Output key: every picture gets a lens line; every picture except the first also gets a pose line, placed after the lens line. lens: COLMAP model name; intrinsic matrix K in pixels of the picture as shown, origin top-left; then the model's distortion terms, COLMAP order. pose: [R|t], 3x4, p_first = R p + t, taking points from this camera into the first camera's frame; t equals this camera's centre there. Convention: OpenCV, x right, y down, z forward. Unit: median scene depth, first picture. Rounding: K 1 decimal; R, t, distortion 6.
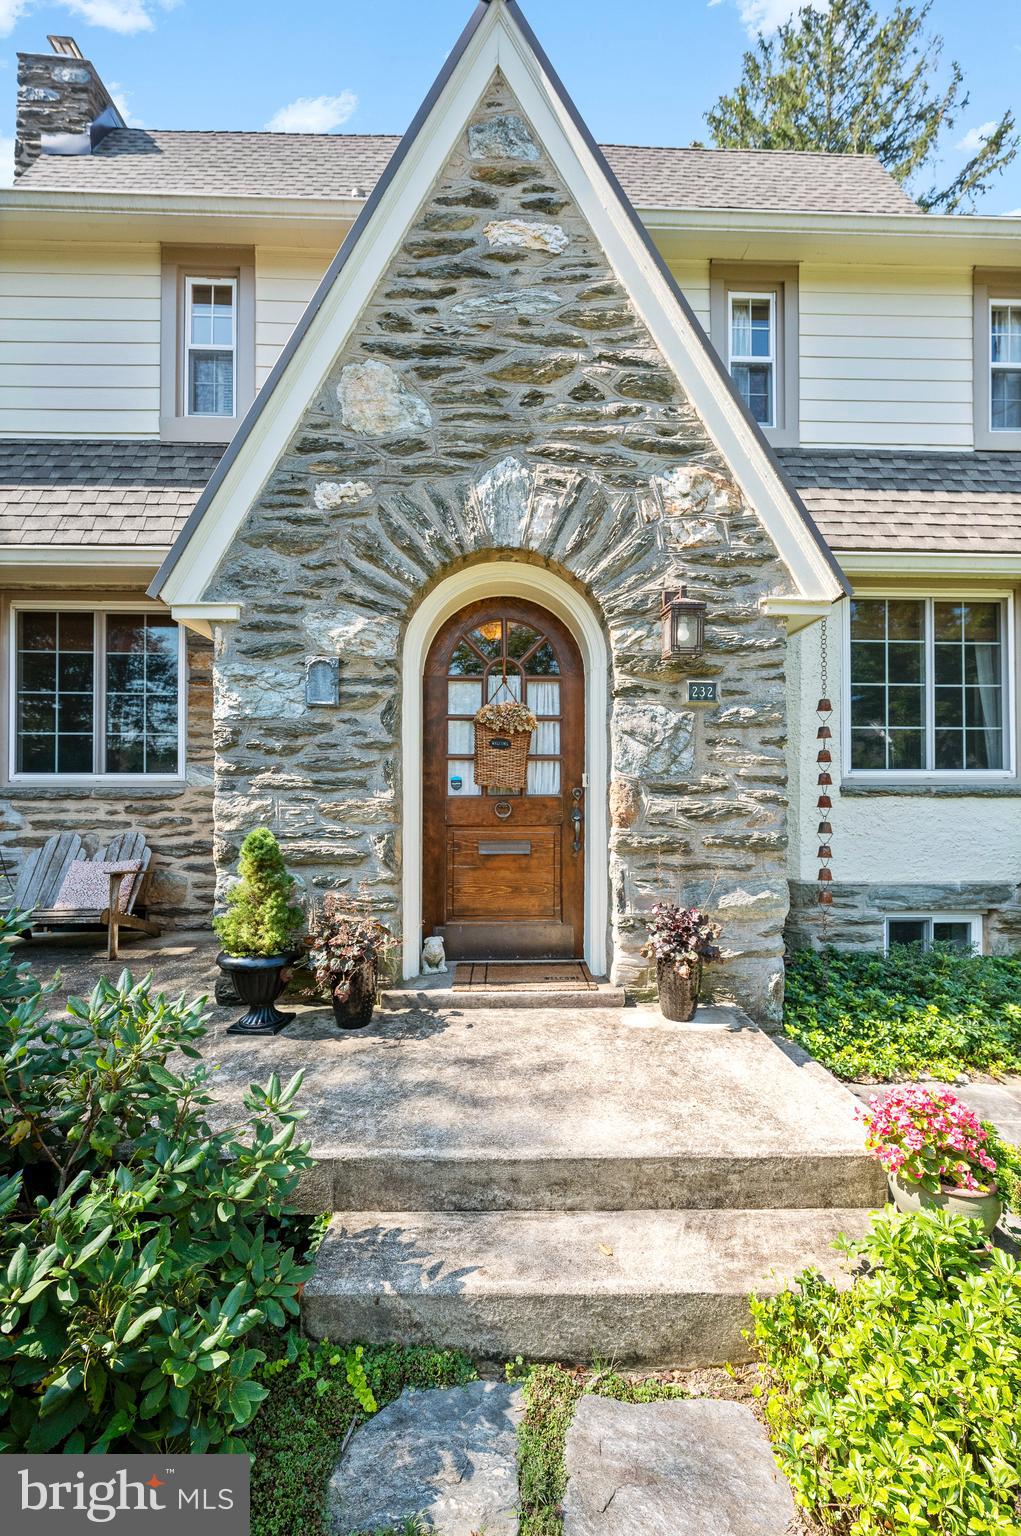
lens RADIAL K [[616.5, 0, 517.4], [0, 616.5, 790.7], [0, 0, 1]] dist [0.000272, 0.000298]
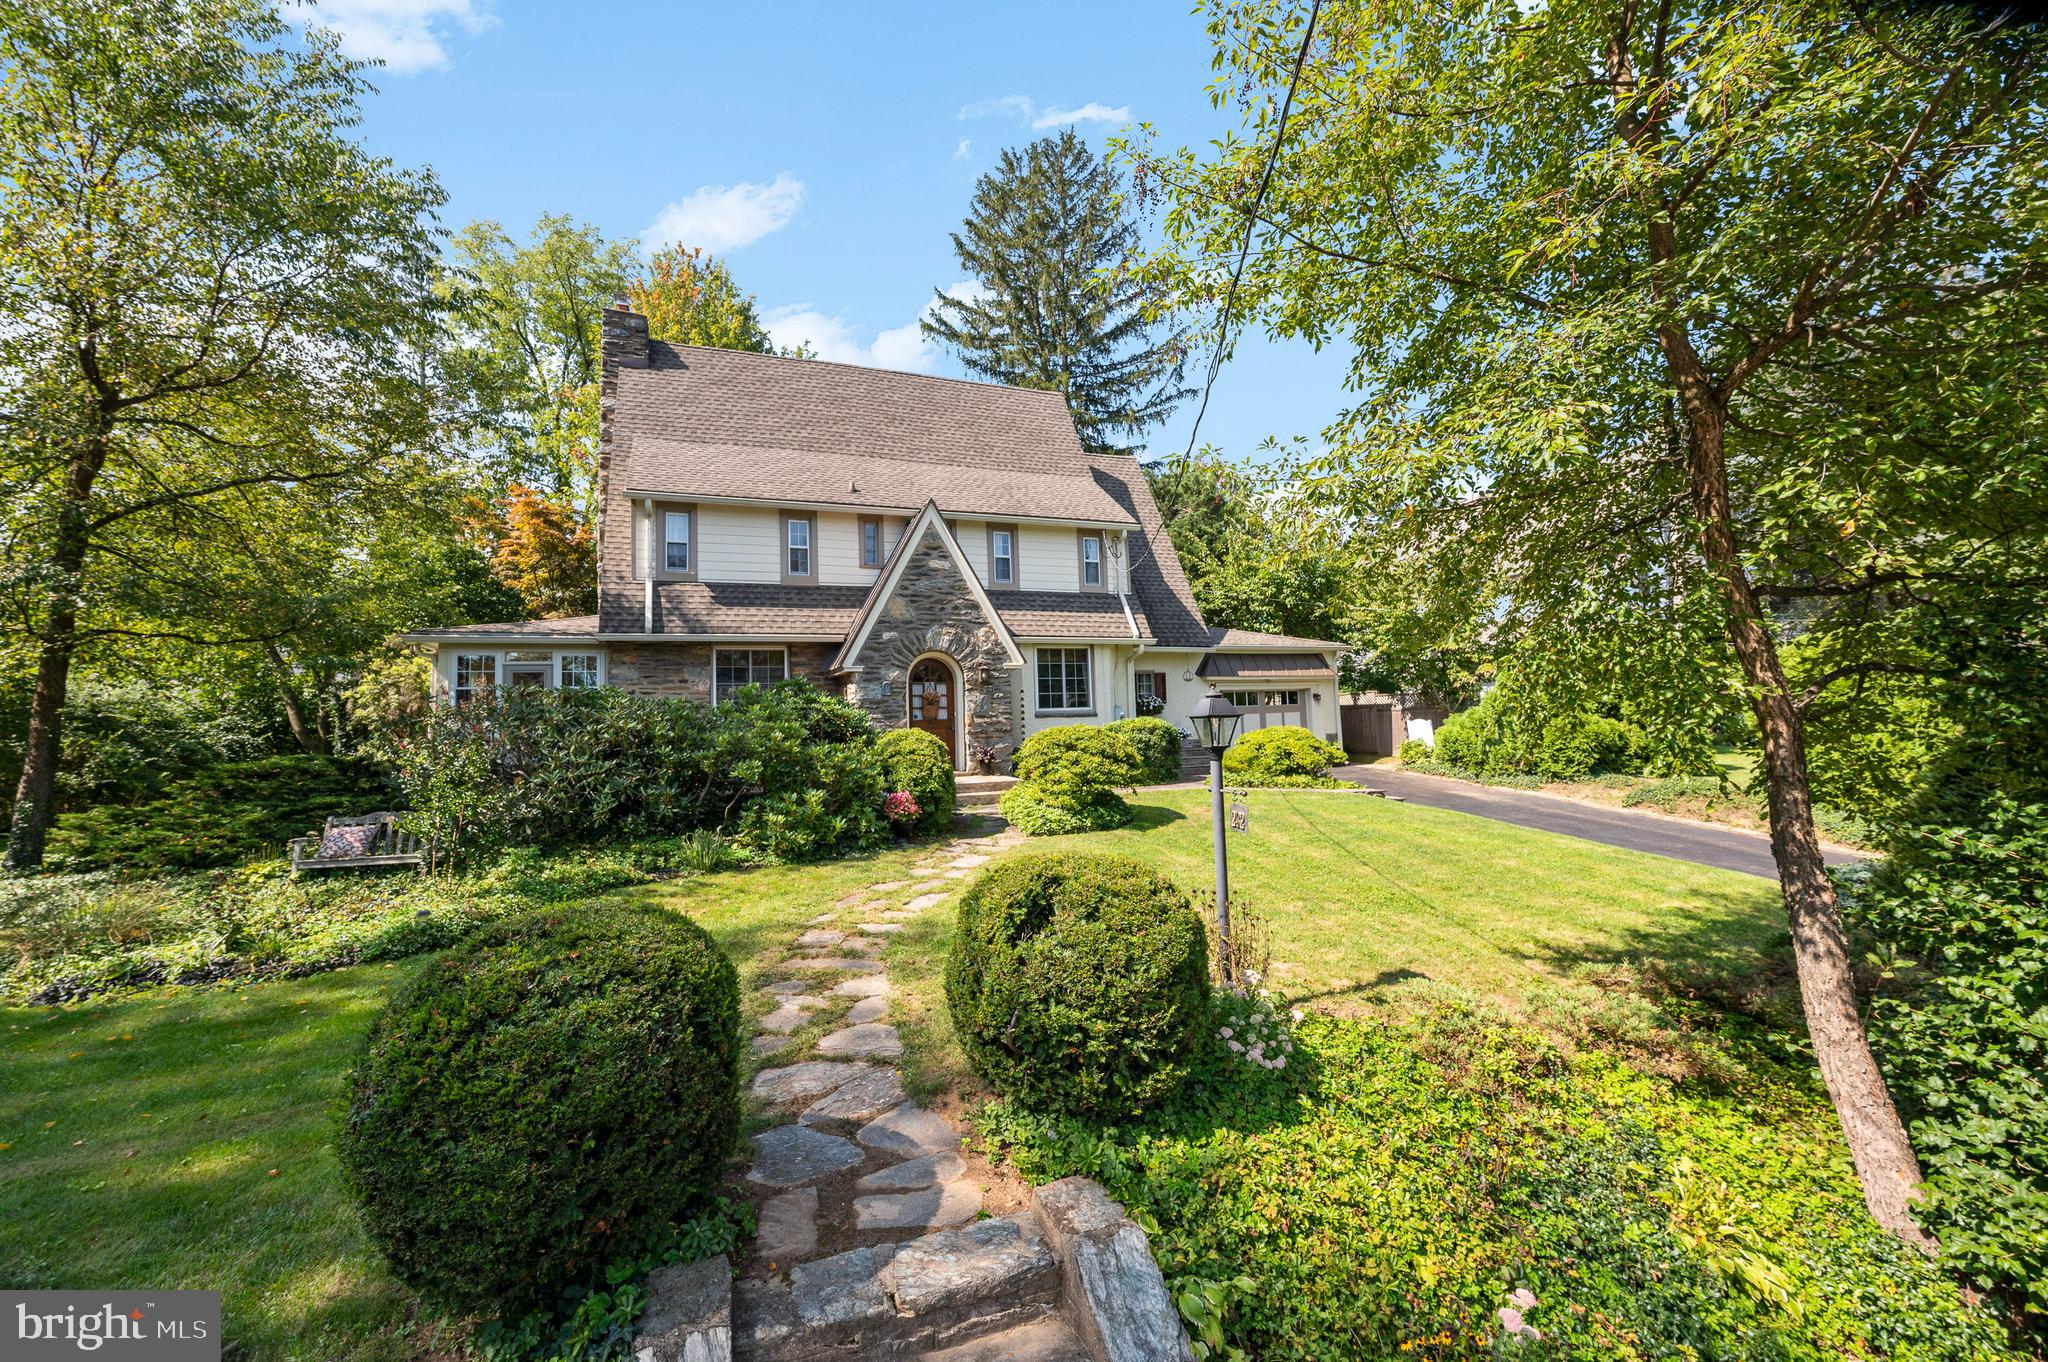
lens RADIAL K [[822.0, 0, 1024.8], [0, 822.0, 674.9], [0, 0, 1]] dist [0.000272, 0.000298]
pose [[0.944442, -0.009101, 0.328552, -1.098759], [0.030981, 0.997631, -0.061421, 0.059100], [-0.327215, 0.068188, 0.942487, -3.661971]]
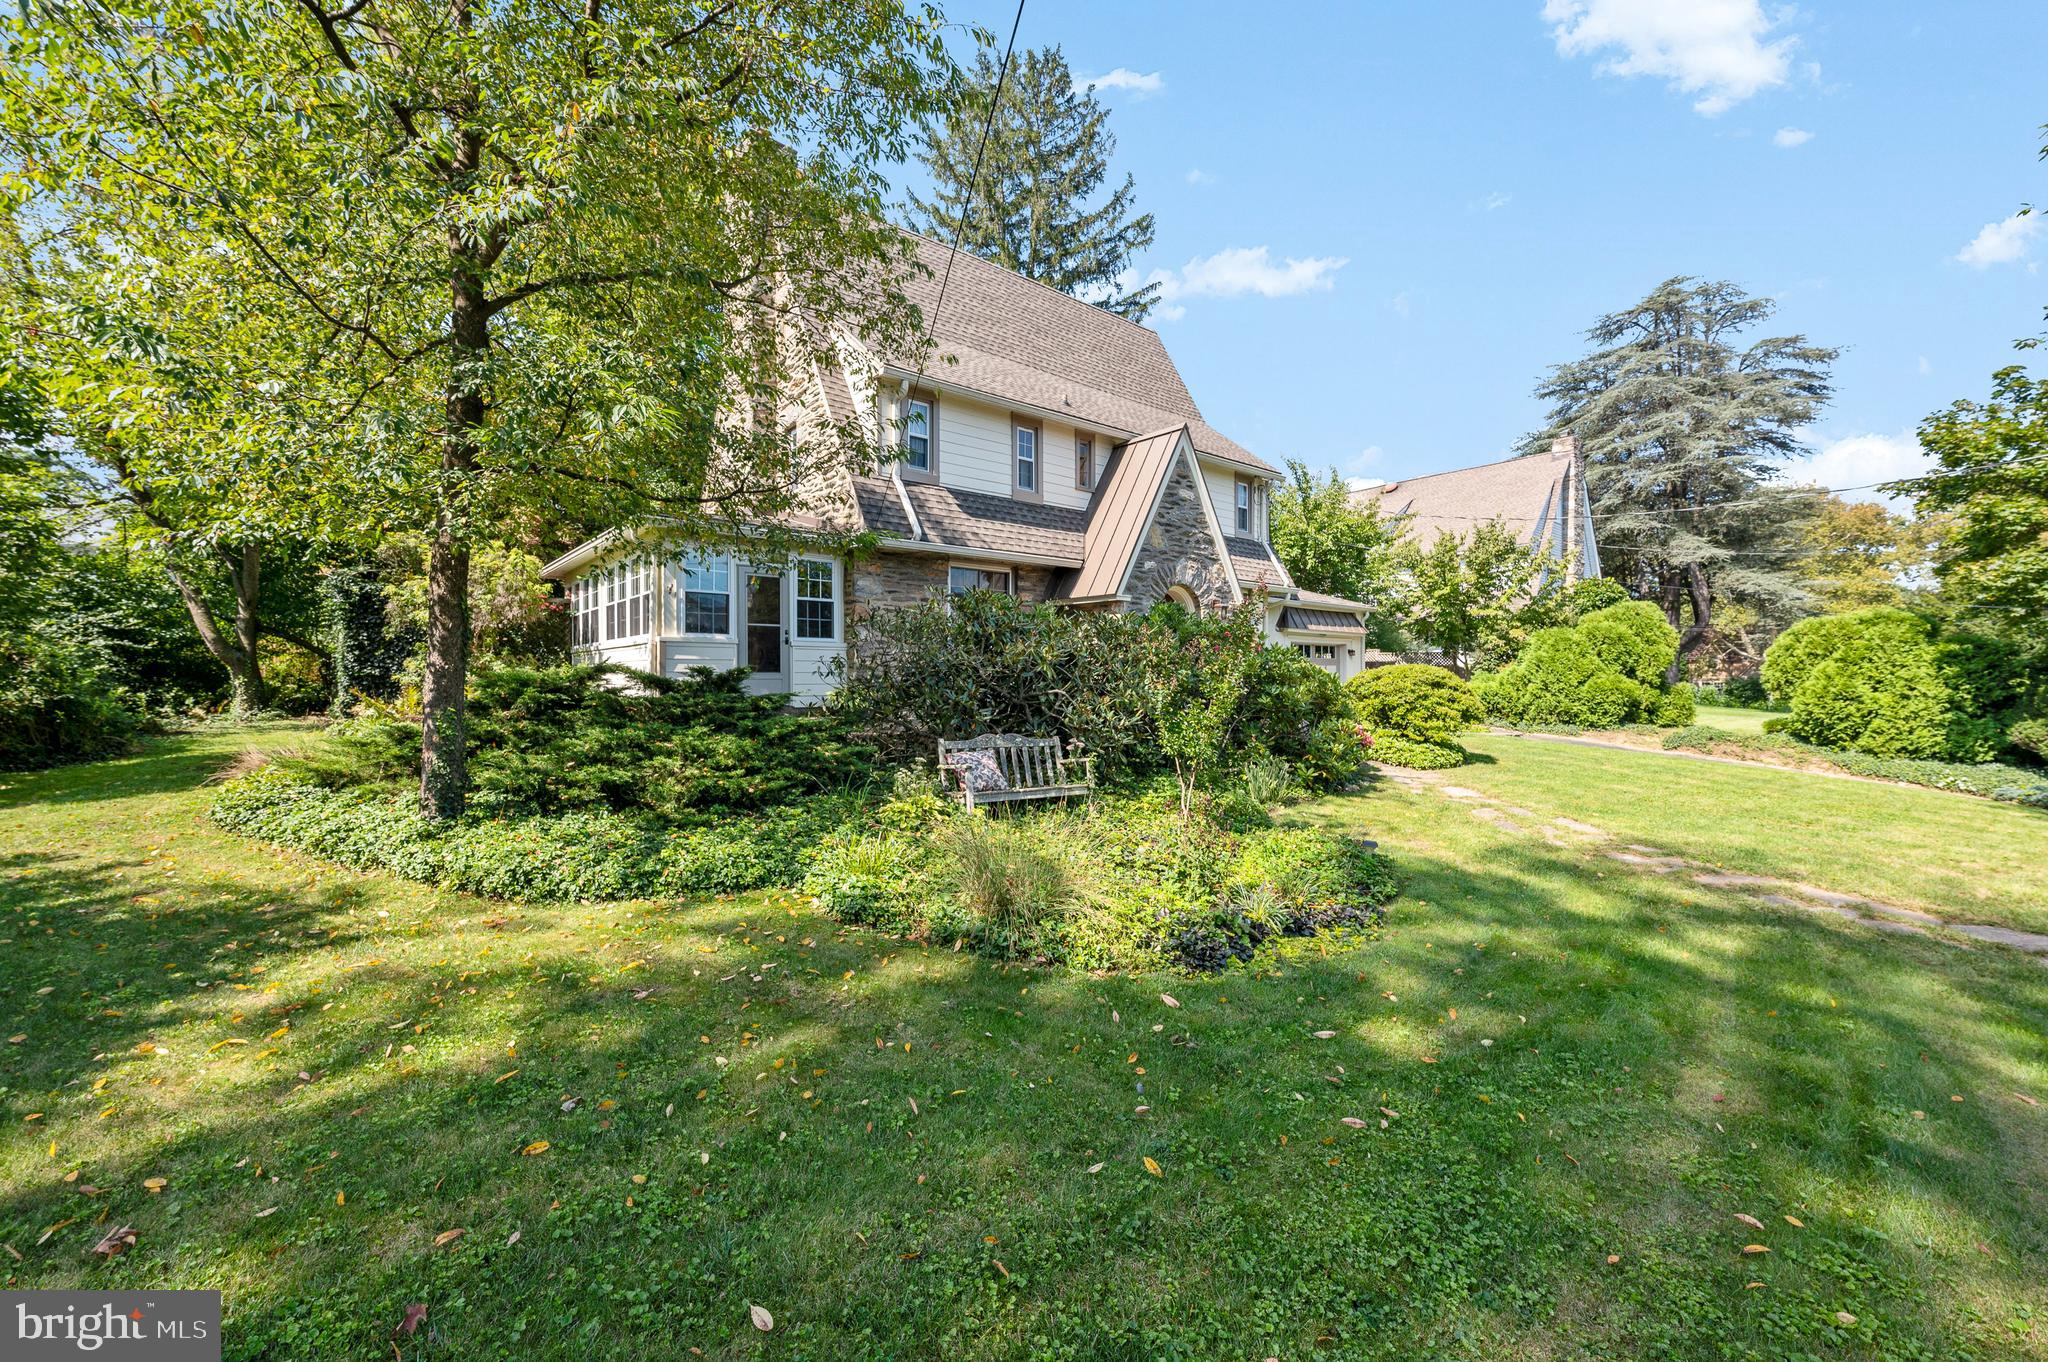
lens RADIAL K [[822.0, 0, 1024.8], [0, 822.0, 674.9], [0, 0, 1]] dist [0.000272, 0.000298]
pose [[0.793896, 0.002900, 0.608046, -3.500189], [-0.003026, 0.999995, -0.000818, 0.119913], [-0.608046, -0.001190, 0.793901, -2.109205]]
